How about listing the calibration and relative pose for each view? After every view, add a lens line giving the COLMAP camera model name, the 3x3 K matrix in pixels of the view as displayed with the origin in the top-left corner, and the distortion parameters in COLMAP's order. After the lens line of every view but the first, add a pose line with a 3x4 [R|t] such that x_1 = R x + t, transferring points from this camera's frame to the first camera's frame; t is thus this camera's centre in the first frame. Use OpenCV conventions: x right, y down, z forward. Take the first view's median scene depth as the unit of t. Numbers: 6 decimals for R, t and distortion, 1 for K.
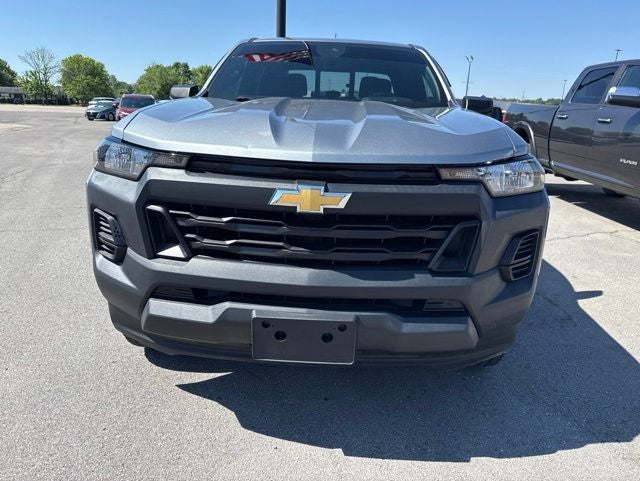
lens RADIAL K [[463.3, 0, 325.2], [0, 463.3, 238.2], [0, 0, 1]] dist [0.032642, -0.045989]
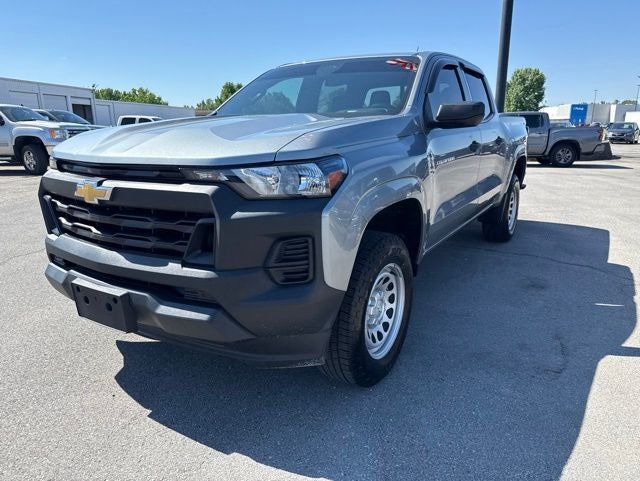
lens RADIAL K [[463.3, 0, 320.3], [0, 463.3, 240.9], [0, 0, 1]] dist [0.032642, -0.045989]
pose [[0.854215, 0.071532, -0.514976, 0.965982], [-0.093184, 0.995516, -0.016287, 0.008260], [0.511502, 0.061900, 0.857050, 0.191095]]
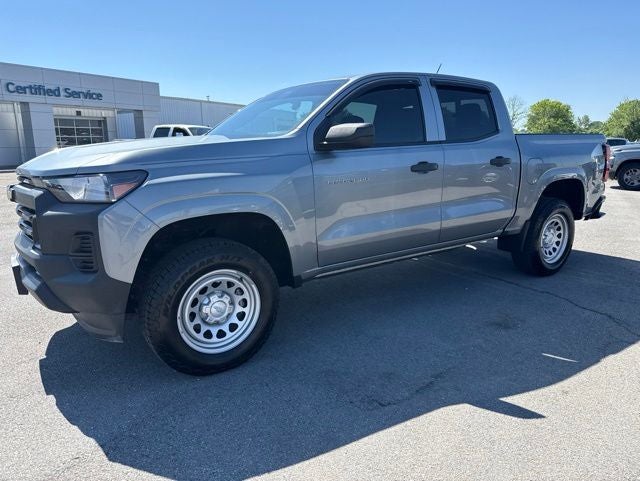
lens RADIAL K [[463.3, 0, 322.1], [0, 463.3, 241.7], [0, 0, 1]] dist [0.032642, -0.045989]
pose [[0.570362, 0.130740, -0.810922, 1.761723], [-0.193603, 0.980834, 0.021963, -0.135553], [0.798251, 0.144470, 0.584743, 0.761682]]
